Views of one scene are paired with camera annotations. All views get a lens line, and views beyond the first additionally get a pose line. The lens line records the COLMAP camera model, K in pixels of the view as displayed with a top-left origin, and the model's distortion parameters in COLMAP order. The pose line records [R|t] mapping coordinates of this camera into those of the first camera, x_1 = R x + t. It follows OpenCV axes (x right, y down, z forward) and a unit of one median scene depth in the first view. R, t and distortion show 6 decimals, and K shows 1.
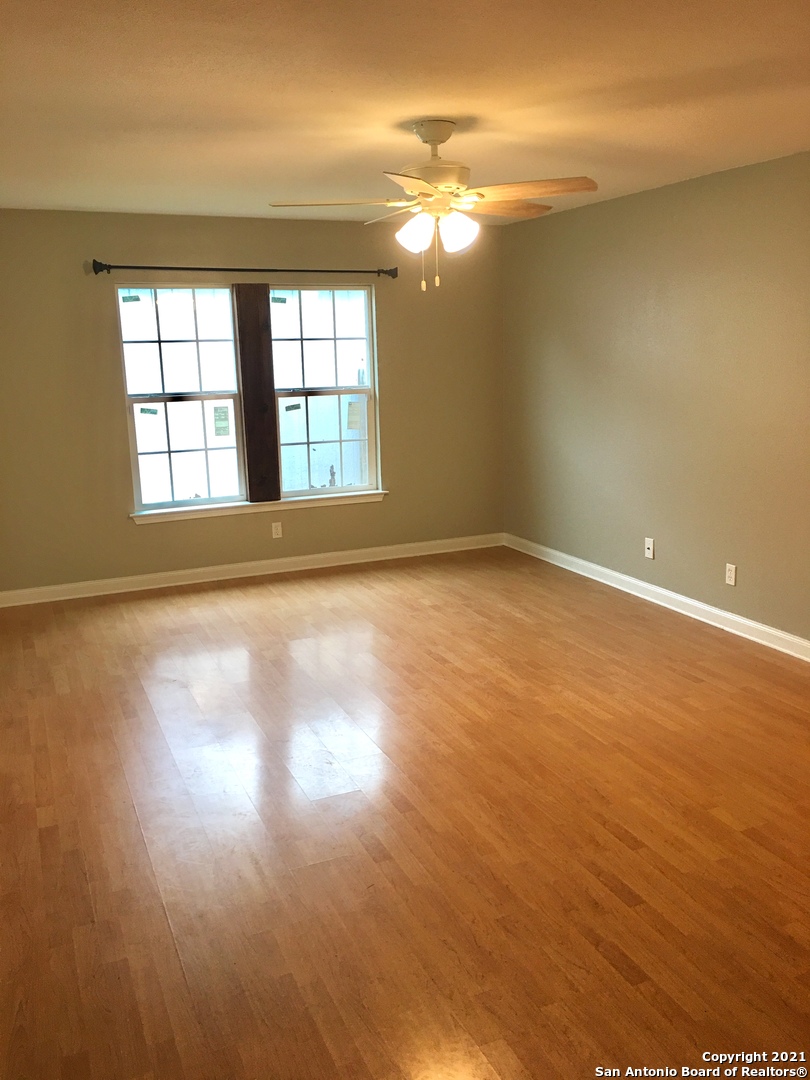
lens RADIAL K [[915.8, 0, 403.5], [0, 915.8, 531.2], [0, 0, 1]] dist [0.055634, -0.063325]
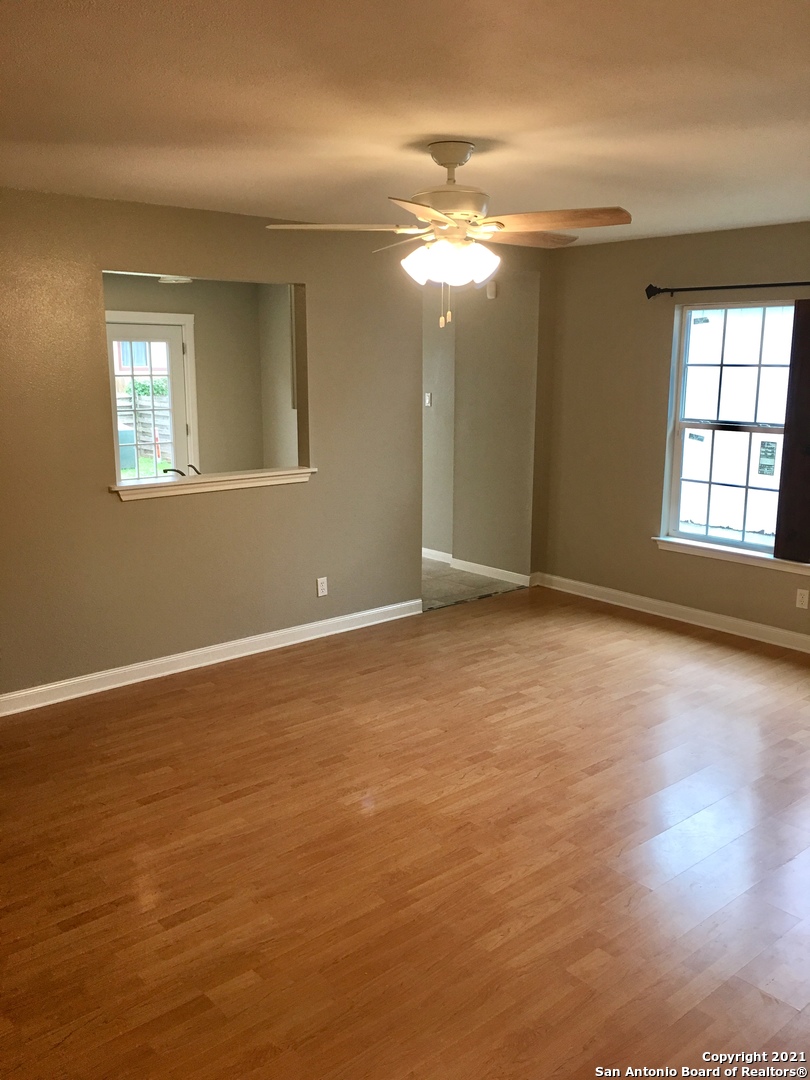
lens RADIAL K [[915.8, 0, 401.1], [0, 915.8, 534.7], [0, 0, 1]] dist [0.055634, -0.063325]
pose [[0.292892, 0.209930, -0.932815, 0.549825], [-0.204227, 0.966821, 0.153458, -0.117235], [0.934080, 0.145560, 0.326048, 0.417791]]
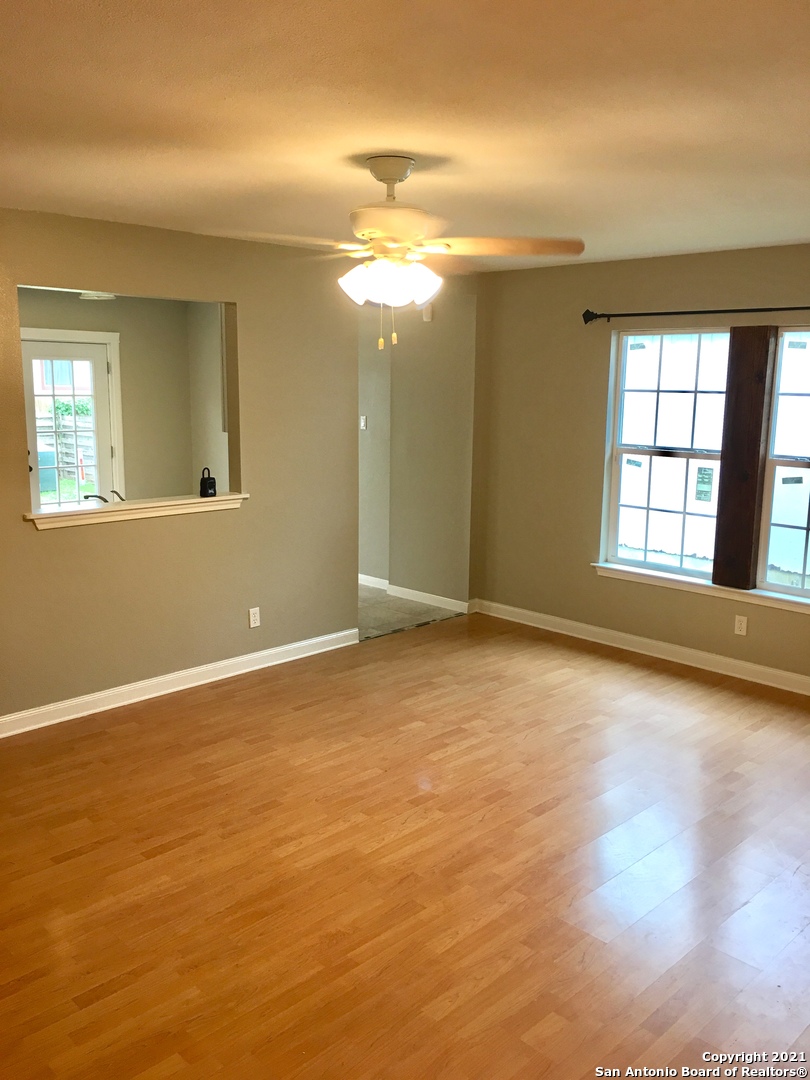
lens RADIAL K [[915.8, 0, 400.3], [0, 915.8, 533.0], [0, 0, 1]] dist [0.055634, -0.063325]
pose [[0.360971, 0.186187, -0.913802, 0.520266], [-0.210794, 0.970798, 0.114531, -0.118550], [0.908442, 0.151282, 0.389677, 0.422986]]
